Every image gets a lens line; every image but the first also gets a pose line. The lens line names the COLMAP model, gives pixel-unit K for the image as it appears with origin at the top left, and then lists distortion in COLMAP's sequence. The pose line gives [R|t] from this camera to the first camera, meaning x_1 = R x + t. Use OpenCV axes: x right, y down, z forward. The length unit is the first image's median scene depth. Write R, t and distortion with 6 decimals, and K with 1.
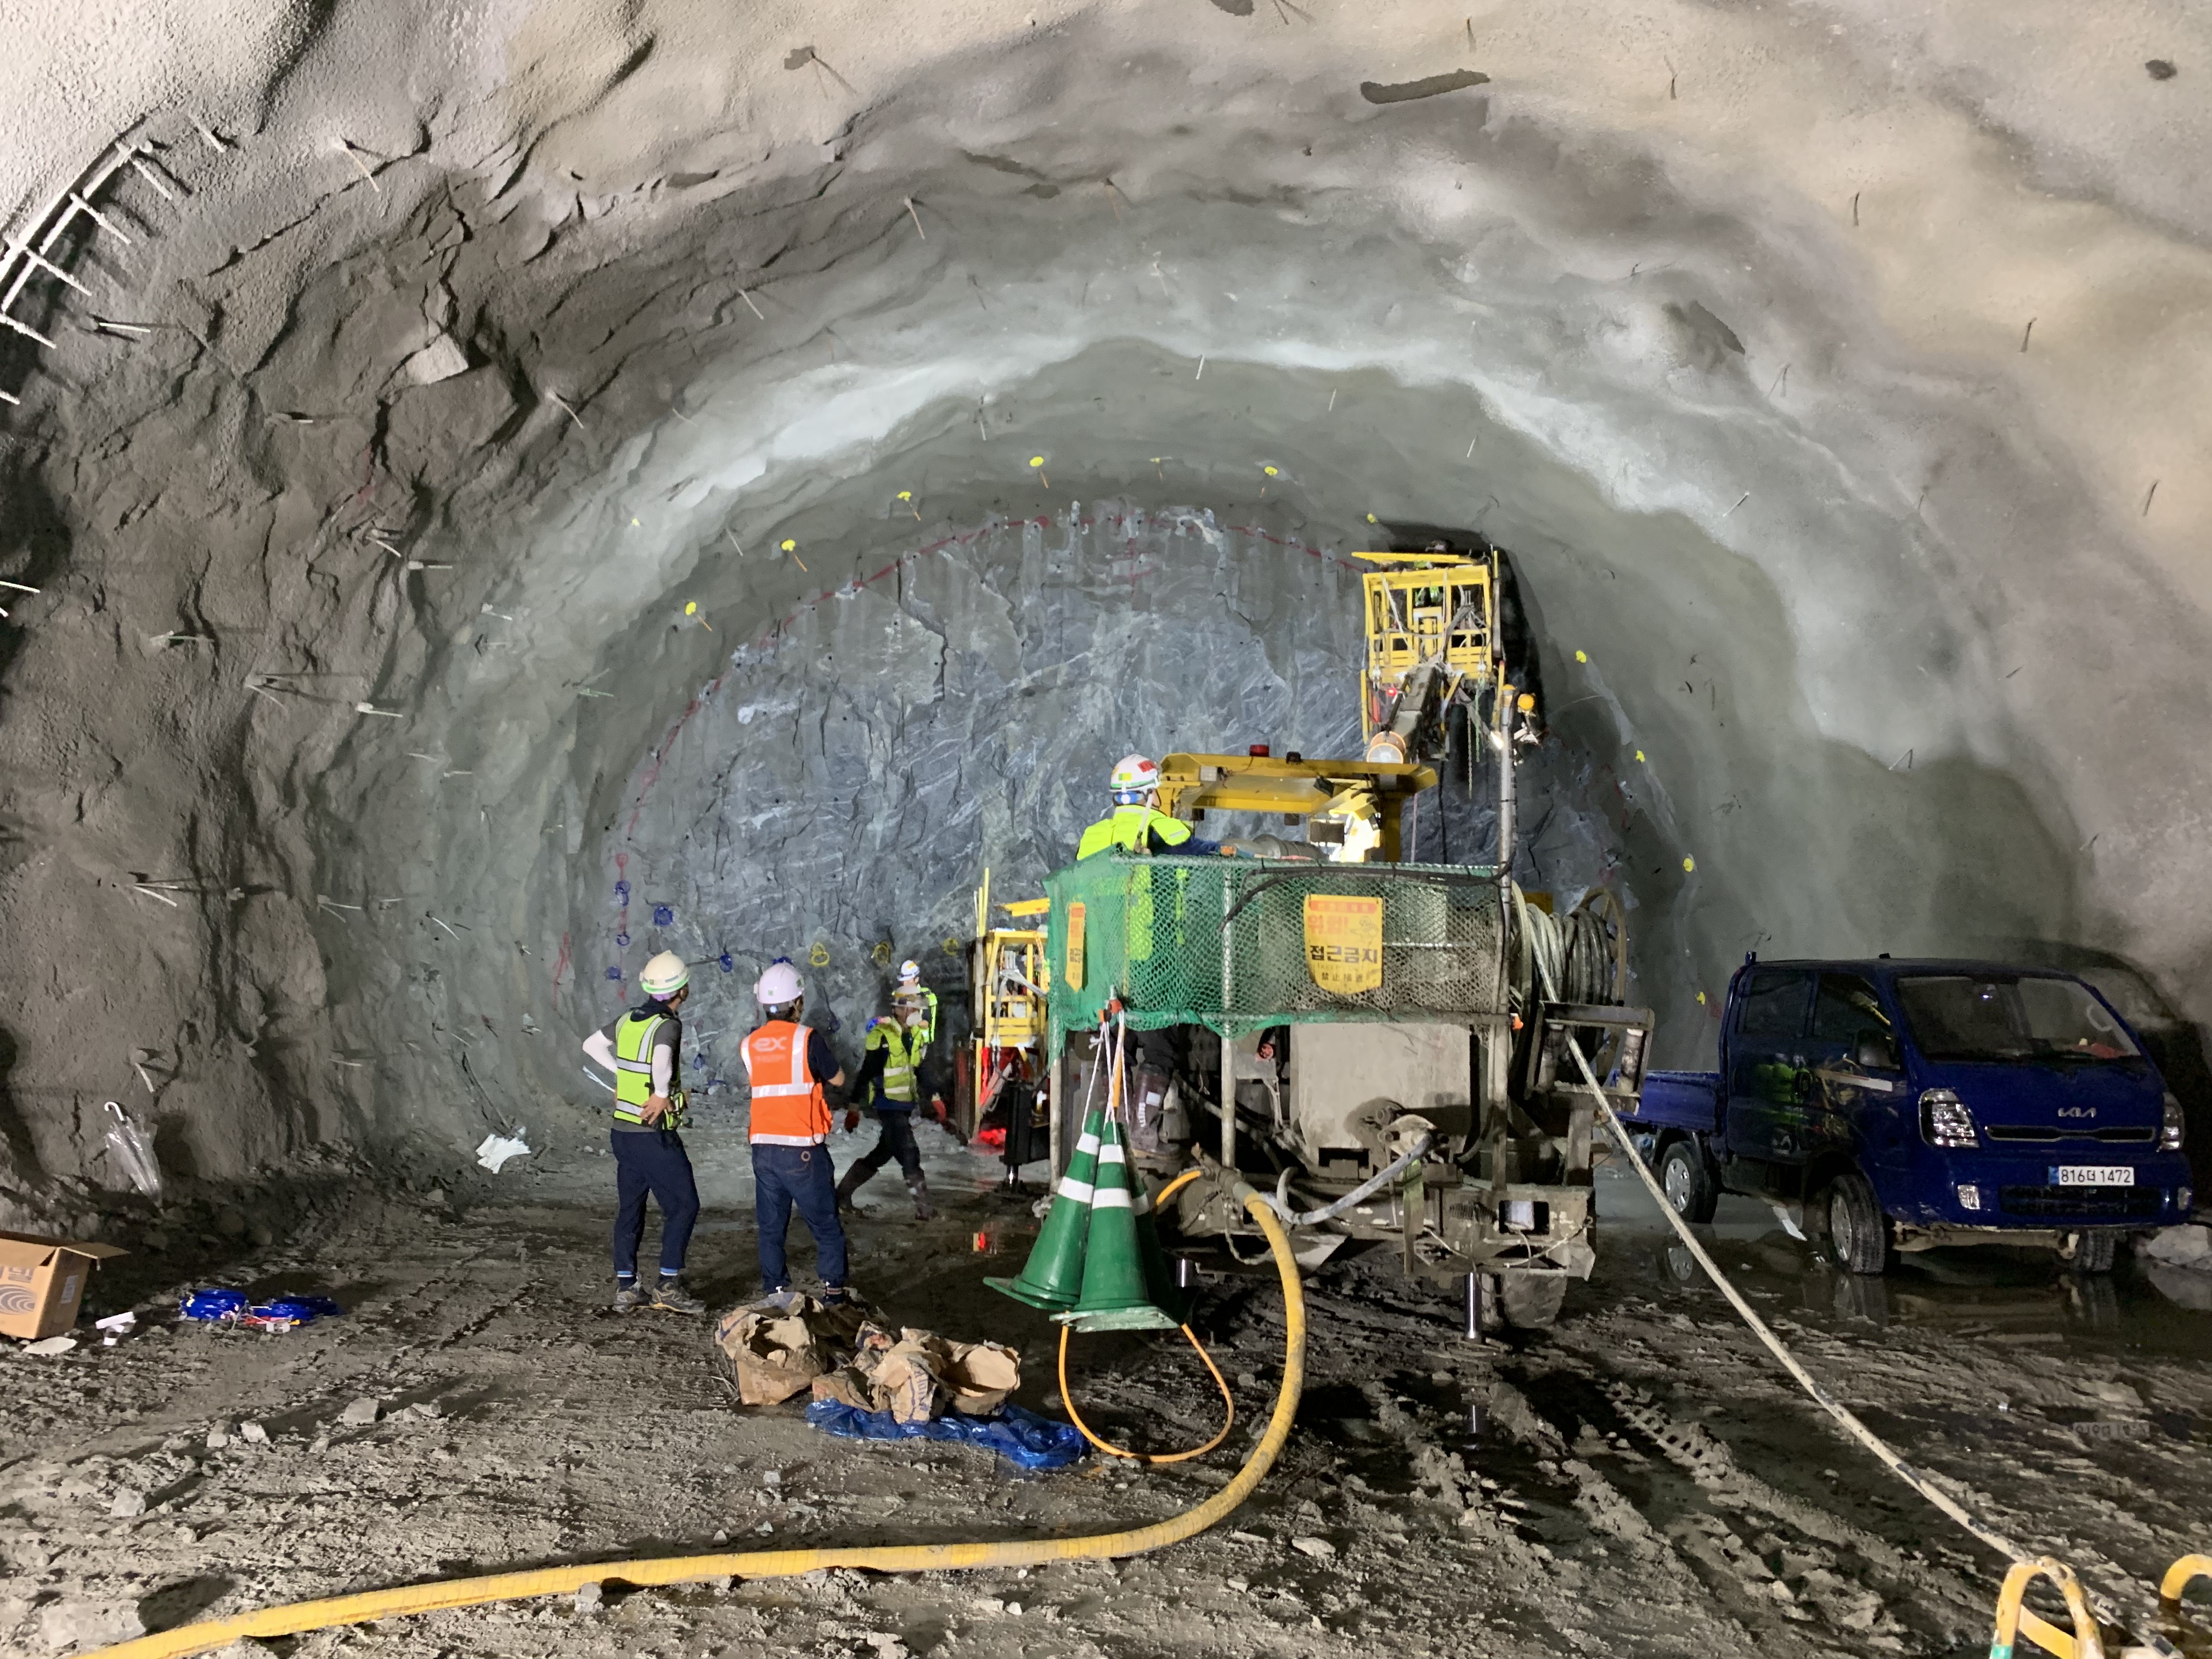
lens RADIAL K [[1600.5, 0, 1106.0], [0, 1600.5, 829.5], [0, 0, 1]] dist [0.115440, -0.001626]
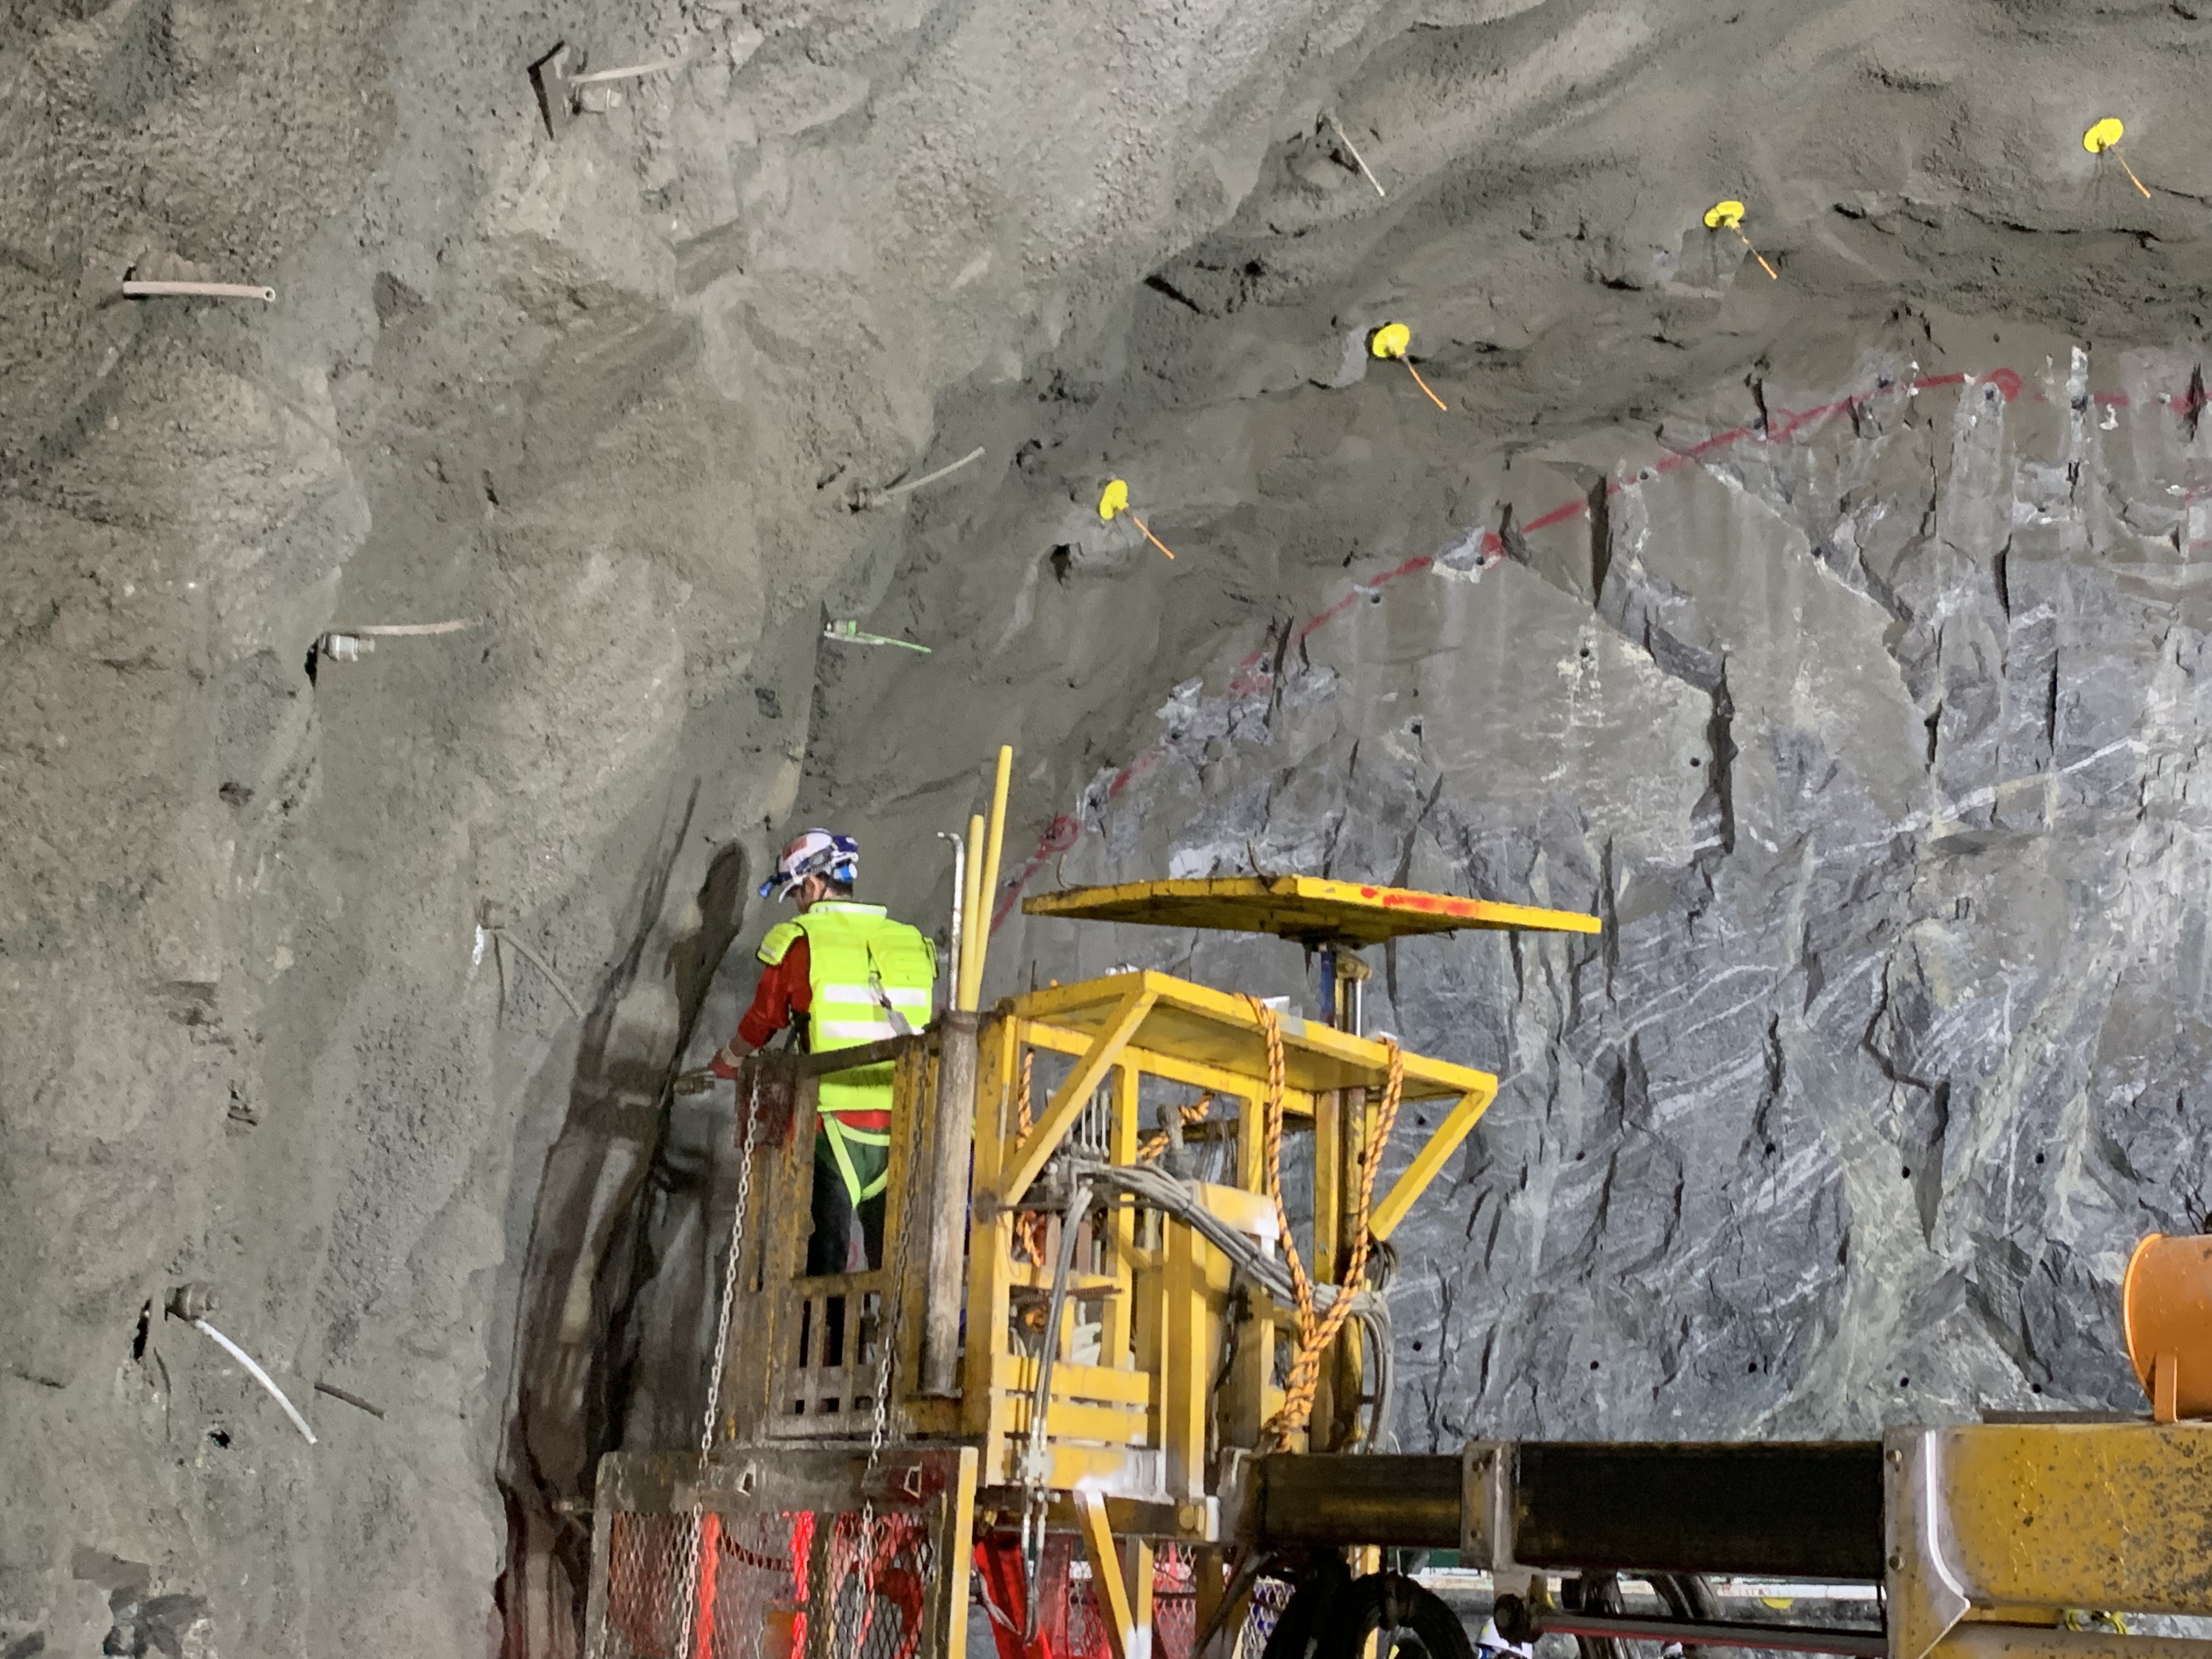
lens RADIAL K [[2442.6, 0, 1106.0], [0, 2442.6, 829.5], [0, 0, 1]] dist [0.032280, -0.012819]
pose [[0.992317, 0.023817, -0.121410, -0.172197], [-0.049023, 0.976667, -0.209089, 0.033680], [0.113597, 0.213434, 0.970331, 0.457993]]
